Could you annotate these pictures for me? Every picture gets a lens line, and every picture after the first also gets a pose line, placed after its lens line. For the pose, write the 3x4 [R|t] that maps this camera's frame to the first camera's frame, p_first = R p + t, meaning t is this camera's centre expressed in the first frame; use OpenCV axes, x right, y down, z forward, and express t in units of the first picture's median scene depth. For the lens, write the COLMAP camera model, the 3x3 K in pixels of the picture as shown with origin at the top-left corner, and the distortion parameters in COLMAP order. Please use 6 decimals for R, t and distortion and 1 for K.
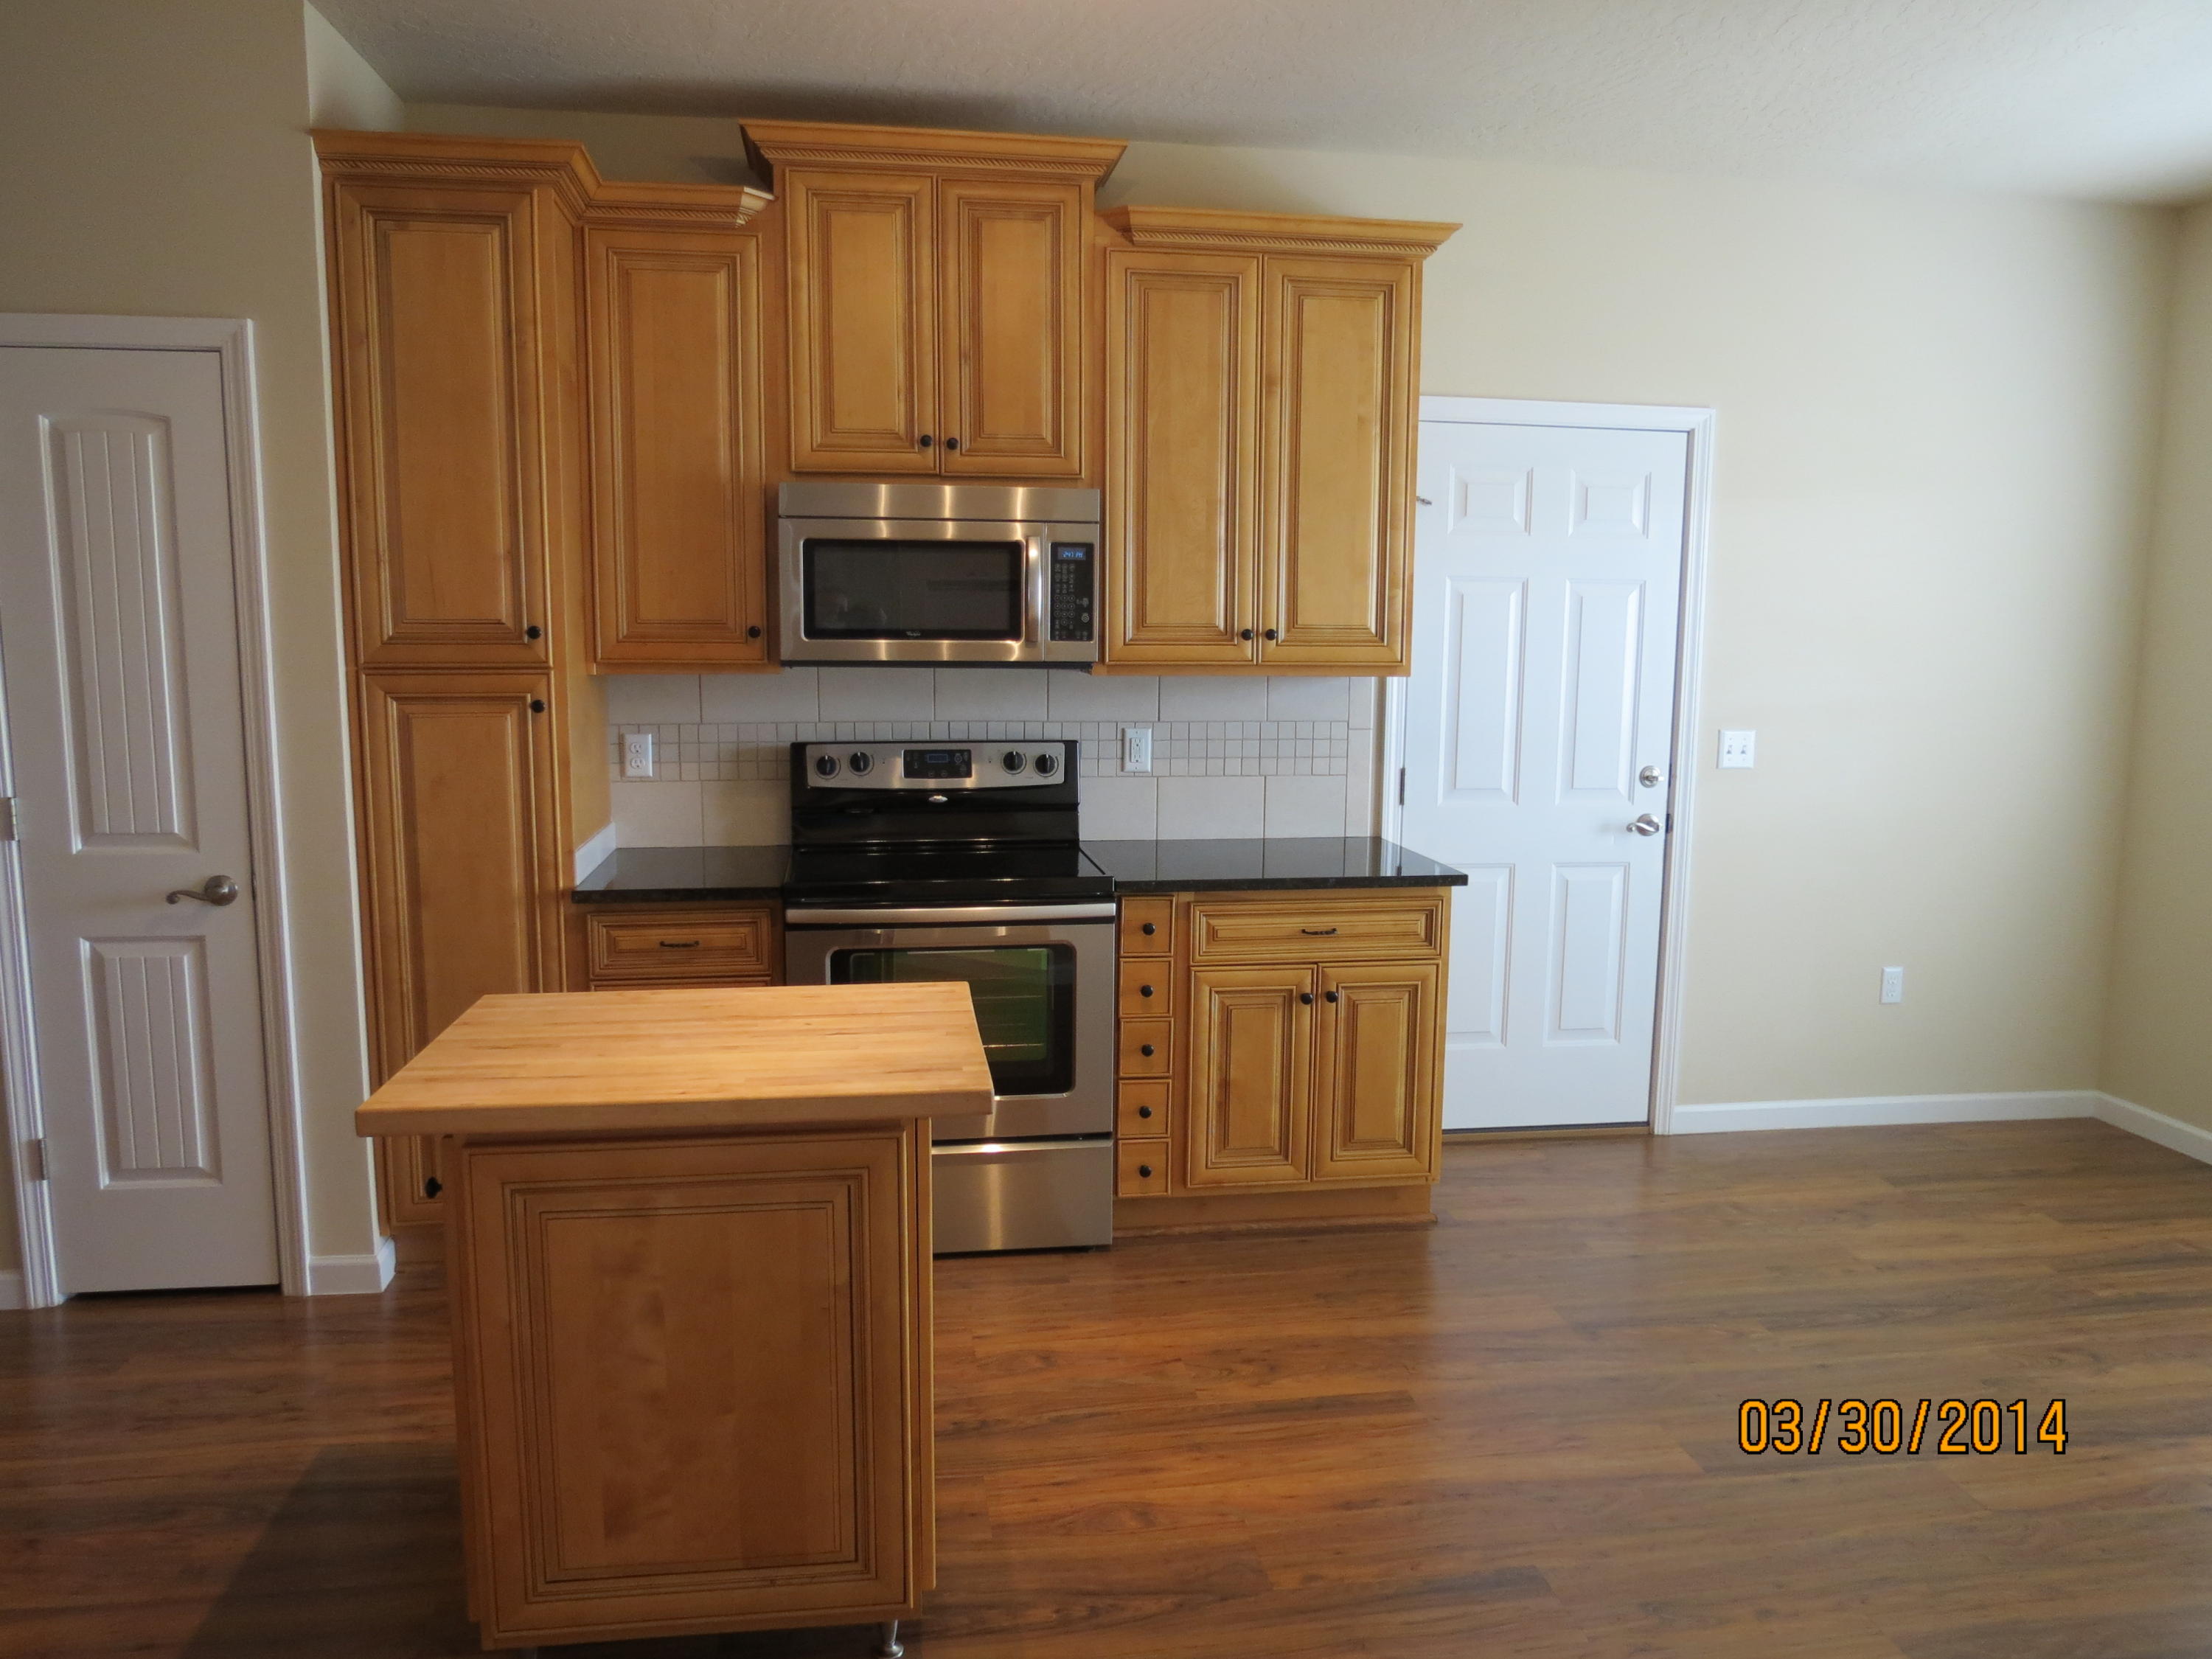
lens RADIAL K [[1572.1, 0, 1100.0], [0, 1572.1, 825.1], [0, 0, 1]] dist [-0.042674, 0.017003]
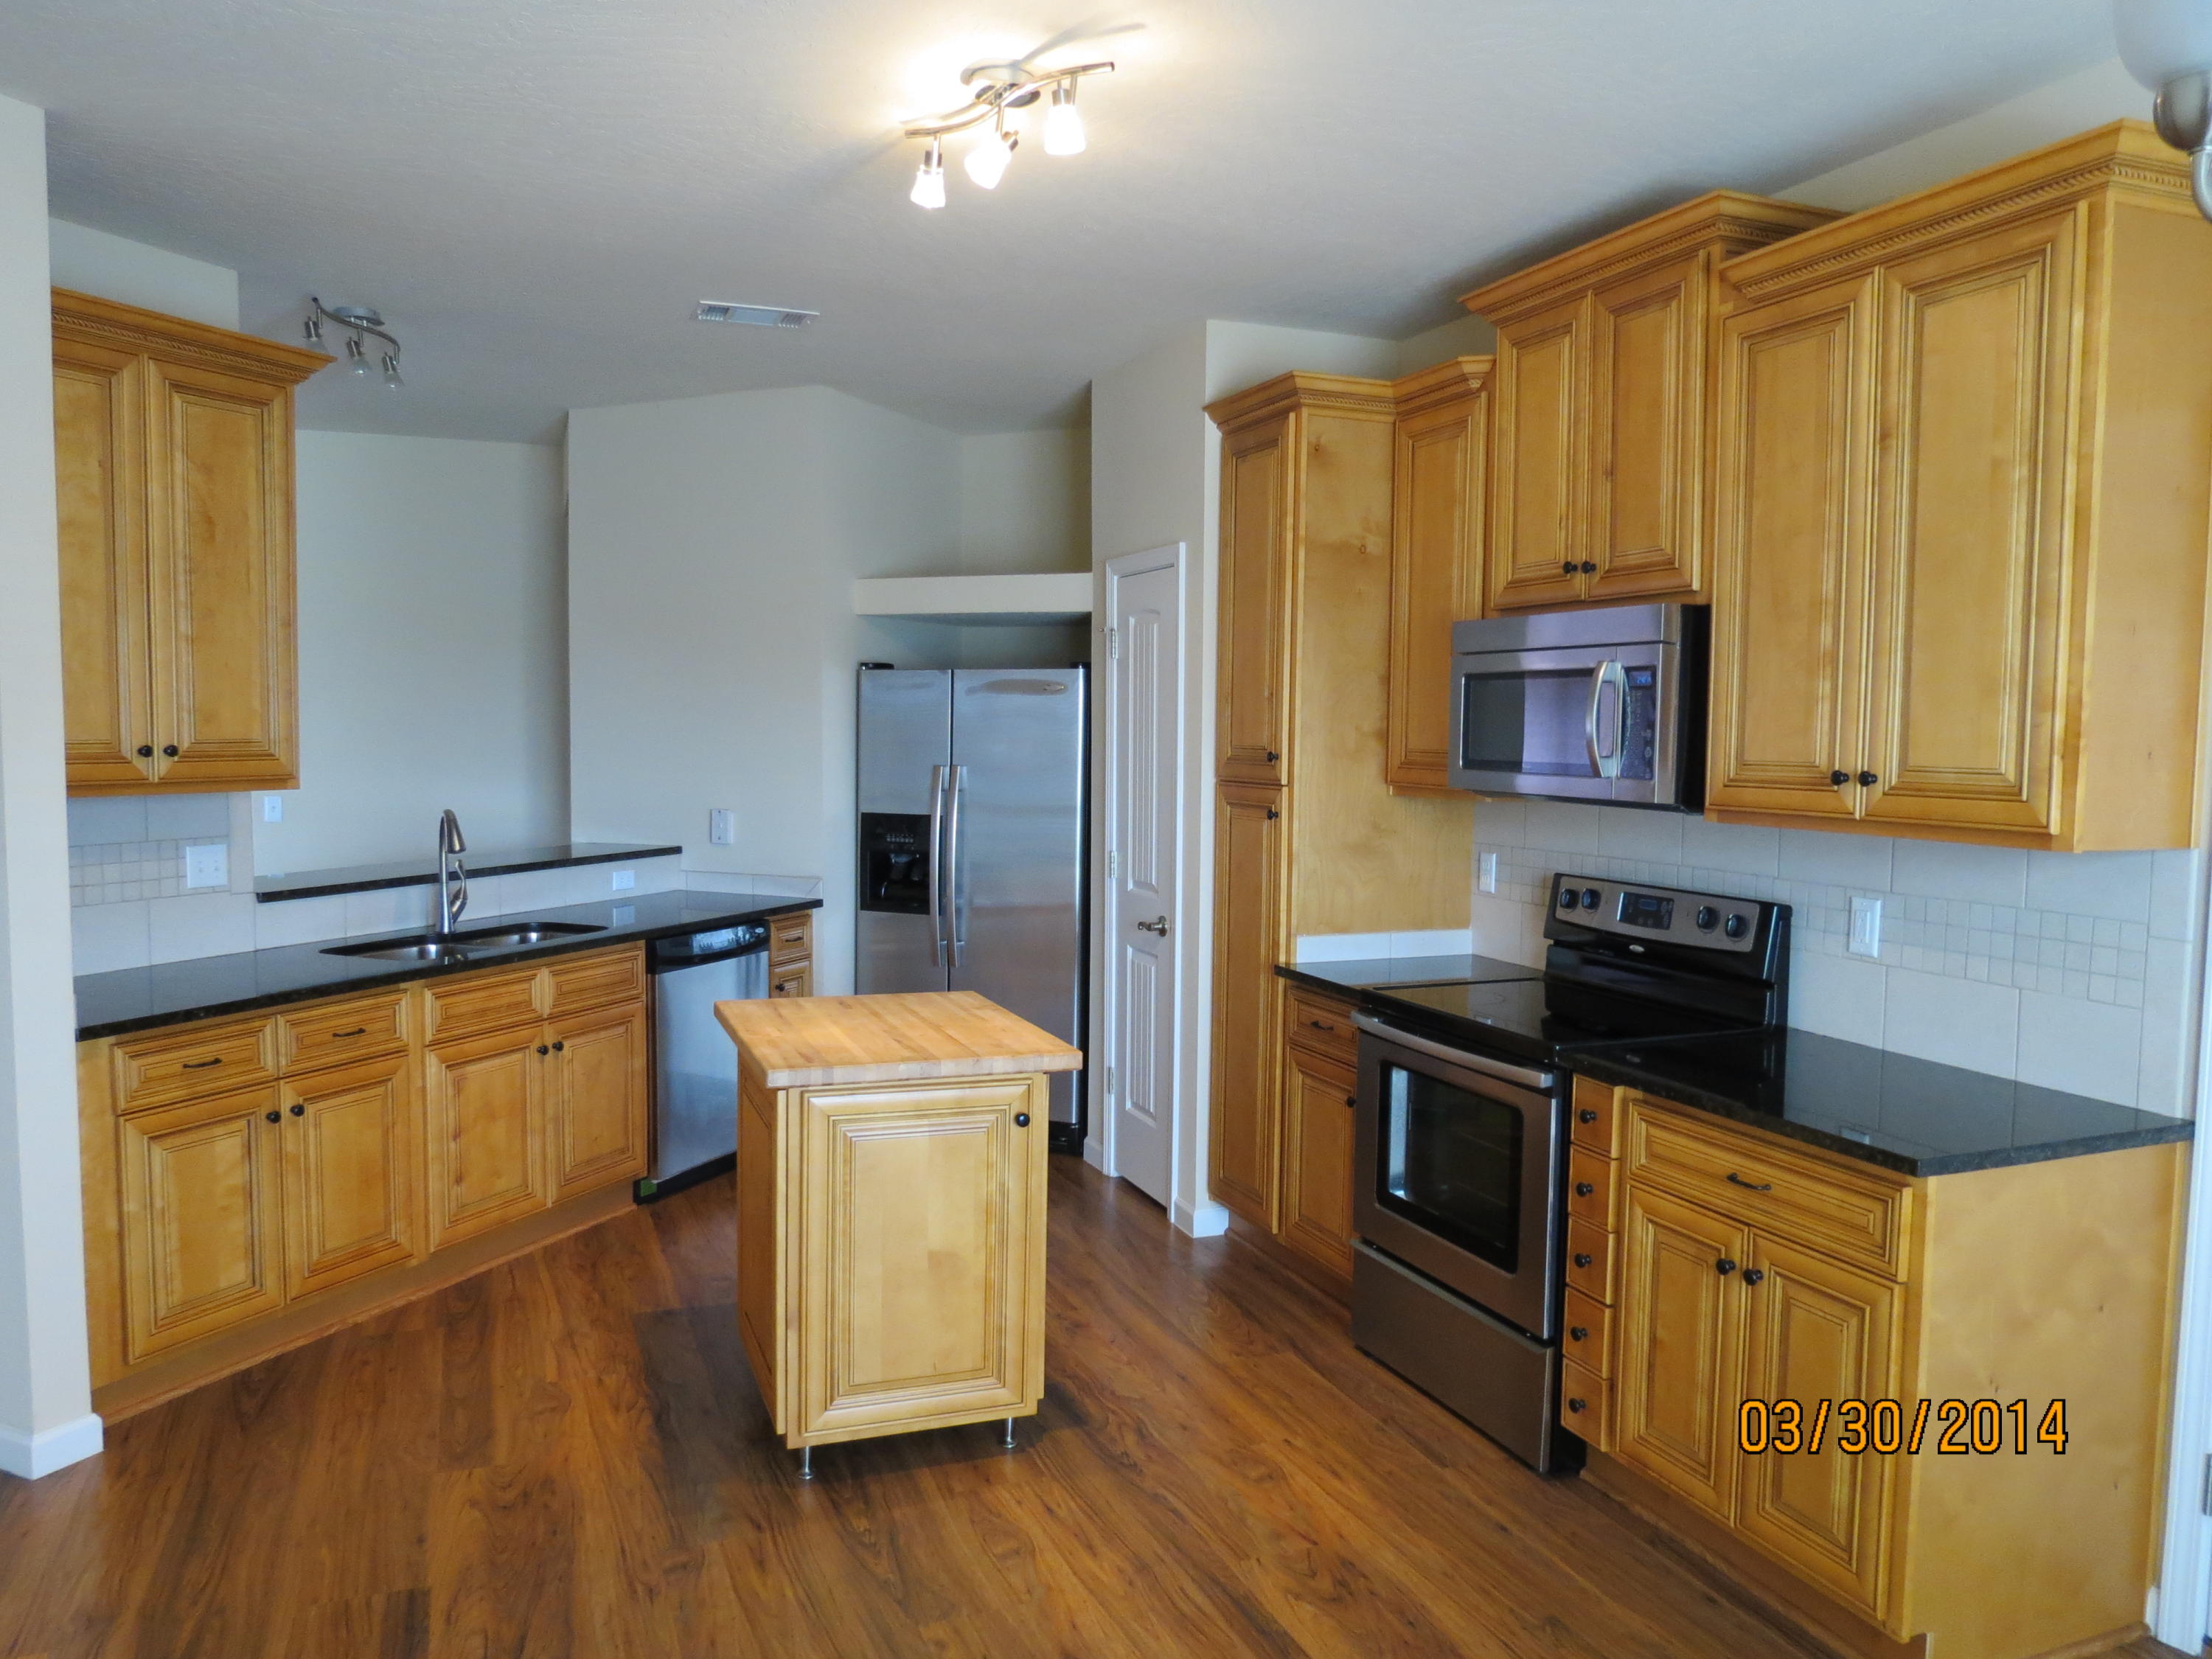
lens RADIAL K [[1572.1, 0, 1103.6], [0, 1572.1, 834.8], [0, 0, 1]] dist [-0.042674, 0.017003]
pose [[0.227220, 0.062353, -0.971845, 0.767324], [-0.139056, 0.989799, 0.030994, -0.073002], [0.963864, 0.128099, 0.233572, 0.524284]]
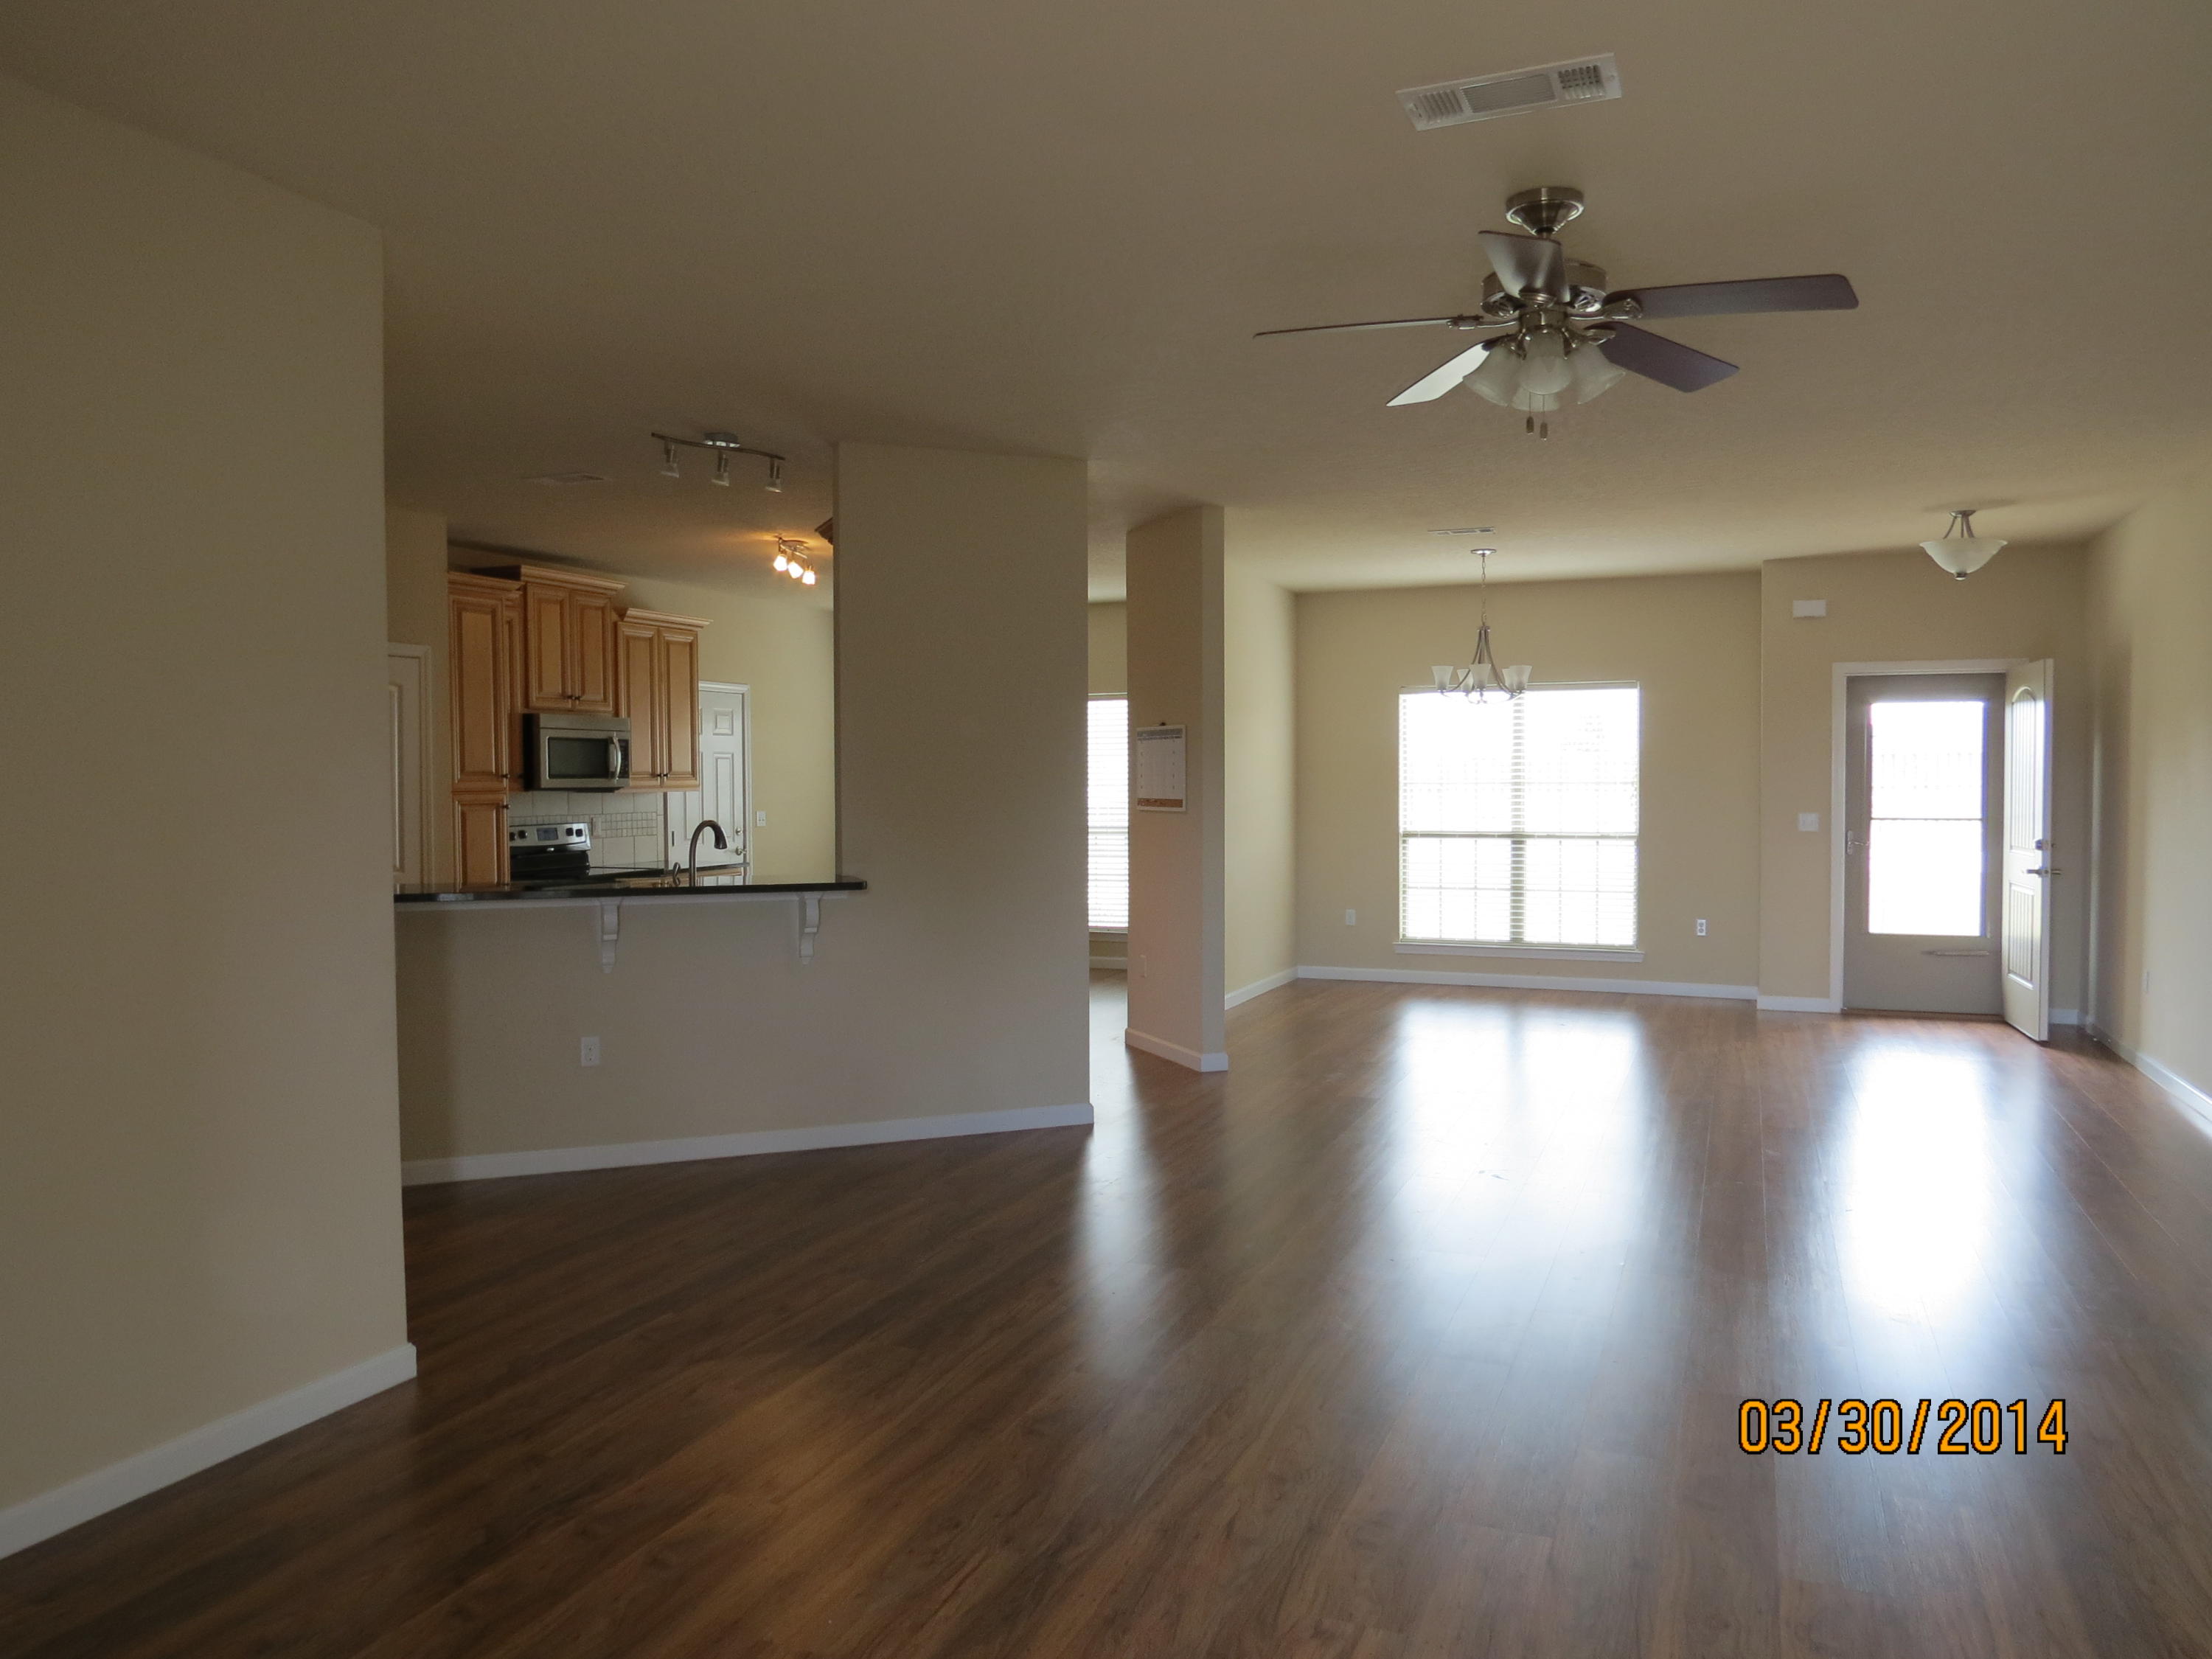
lens RADIAL K [[1572.1, 0, 1110.6], [0, 1572.1, 826.1], [0, 0, 1]] dist [-0.042674, 0.017003]
pose [[0.515504, -0.041038, 0.855904, -1.776548], [0.122429, 0.992132, -0.026168, 0.119041], [-0.848096, 0.118277, 0.516473, -0.947332]]
